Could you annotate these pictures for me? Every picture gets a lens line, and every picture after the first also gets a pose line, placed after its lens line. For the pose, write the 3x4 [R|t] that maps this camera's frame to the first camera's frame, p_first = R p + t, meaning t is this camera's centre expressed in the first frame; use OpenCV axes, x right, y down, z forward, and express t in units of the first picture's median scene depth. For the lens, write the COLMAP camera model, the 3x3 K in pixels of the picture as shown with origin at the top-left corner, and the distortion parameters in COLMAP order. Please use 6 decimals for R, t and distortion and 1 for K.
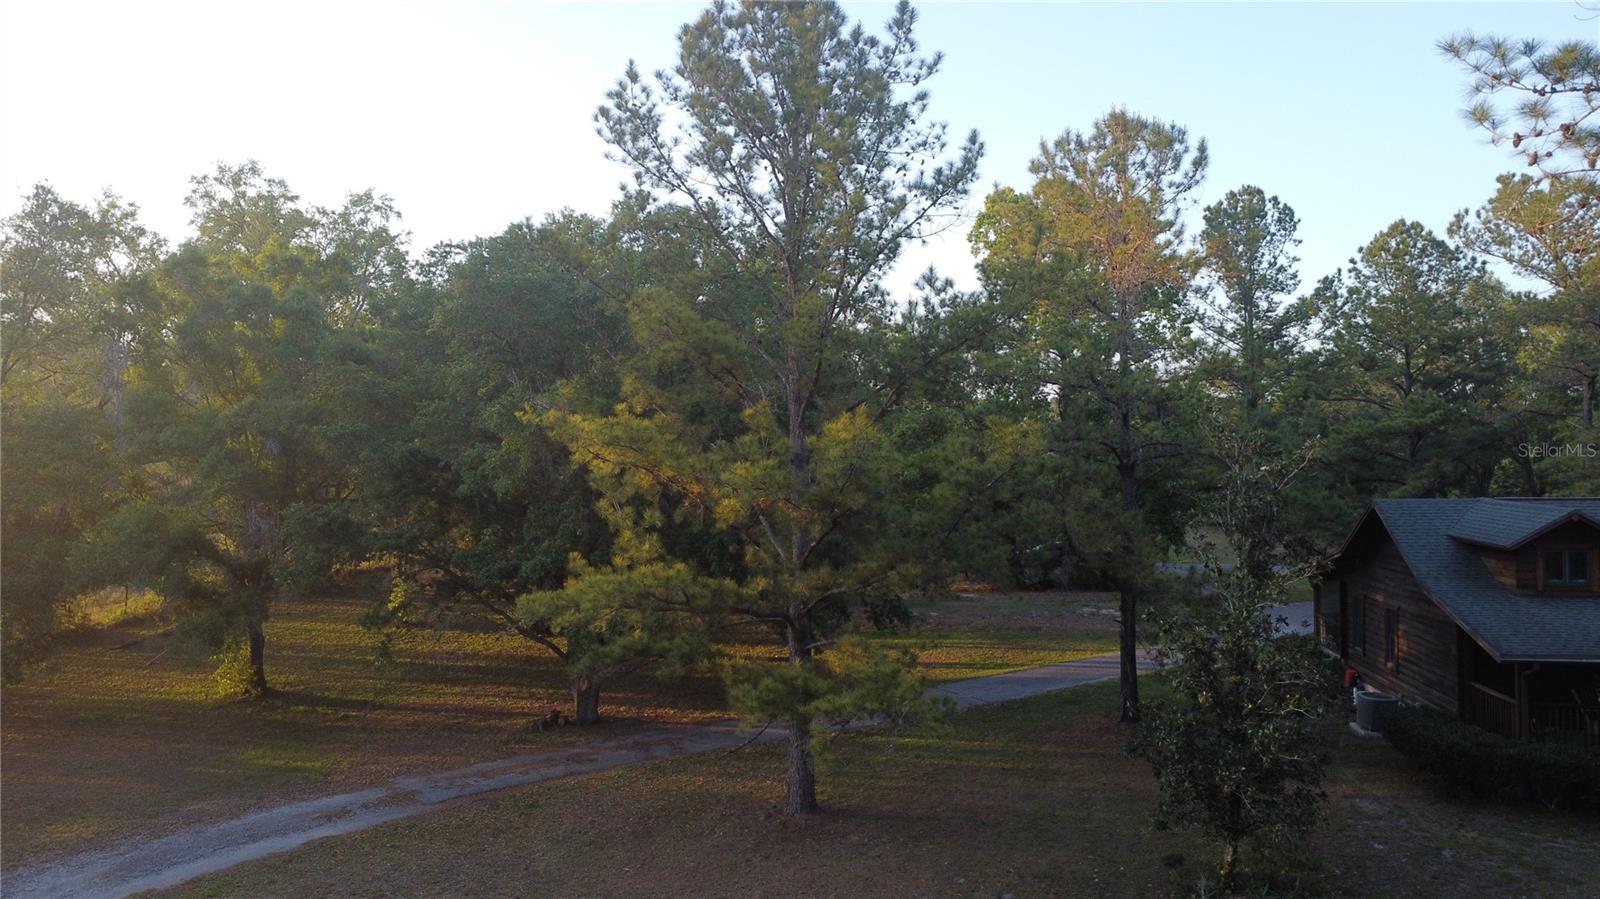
lens RADIAL K [[1181.9, 0, 779.4], [0, 1181.9, 409.7], [0, 0, 1]] dist [-0.100867, 0.118940]
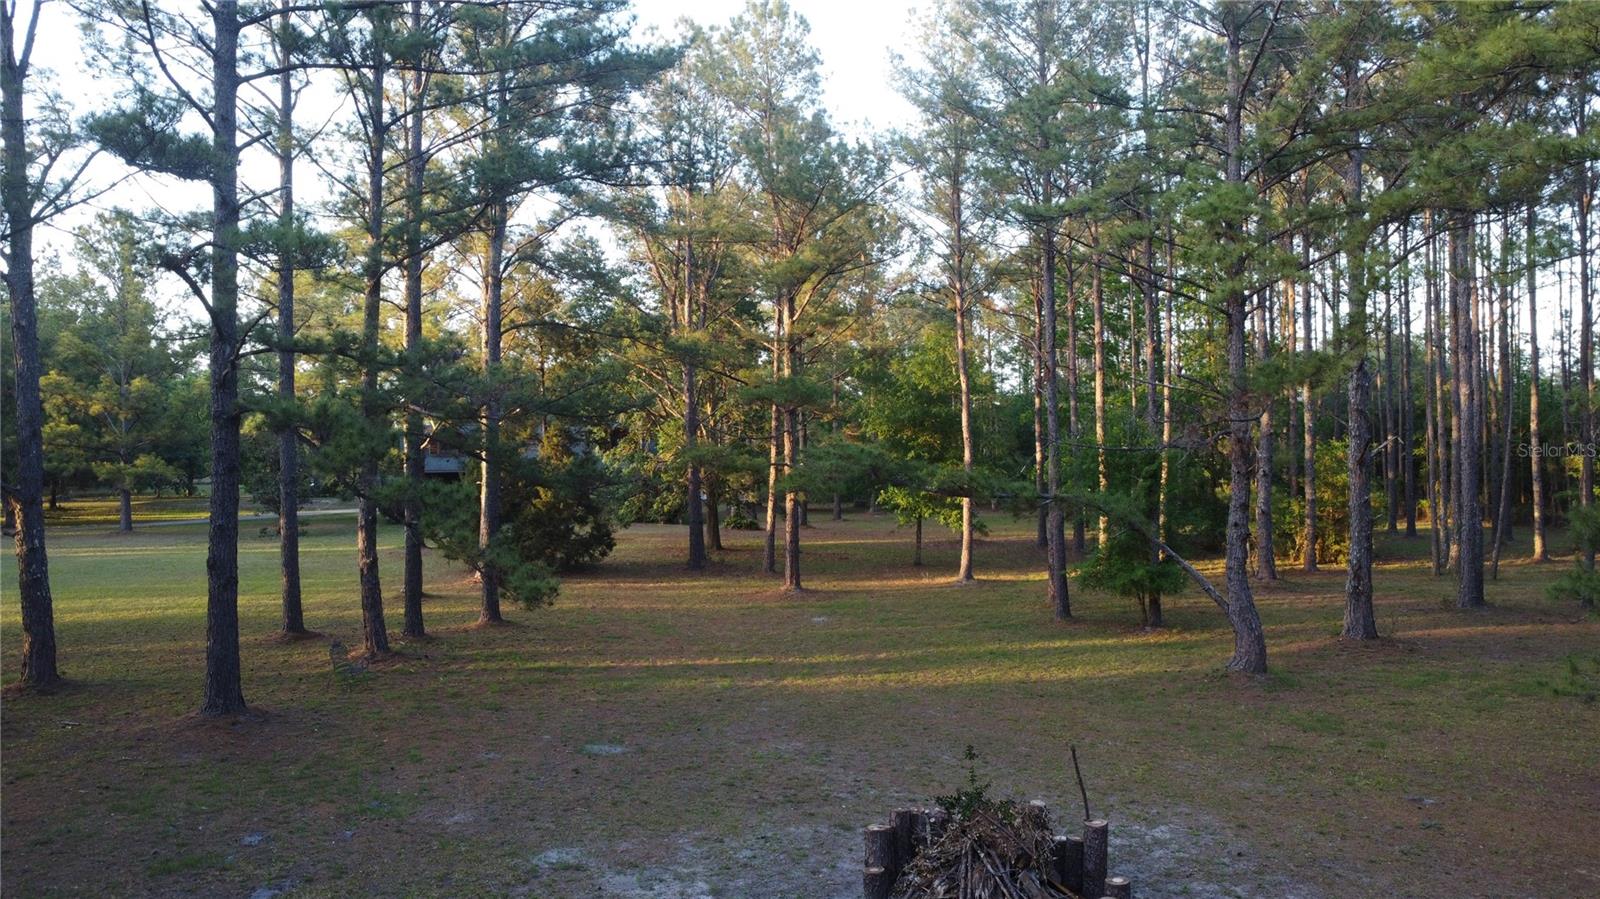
lens RADIAL K [[1181.9, 0, 807.0], [0, 1181.9, 455.1], [0, 0, 1]] dist [-0.100867, 0.118940]
pose [[0.877945, -0.003604, 0.478749, 0.129545], [-0.010637, 0.999578, 0.027031, 0.098966], [-0.478644, -0.028824, 0.877536, -2.299346]]
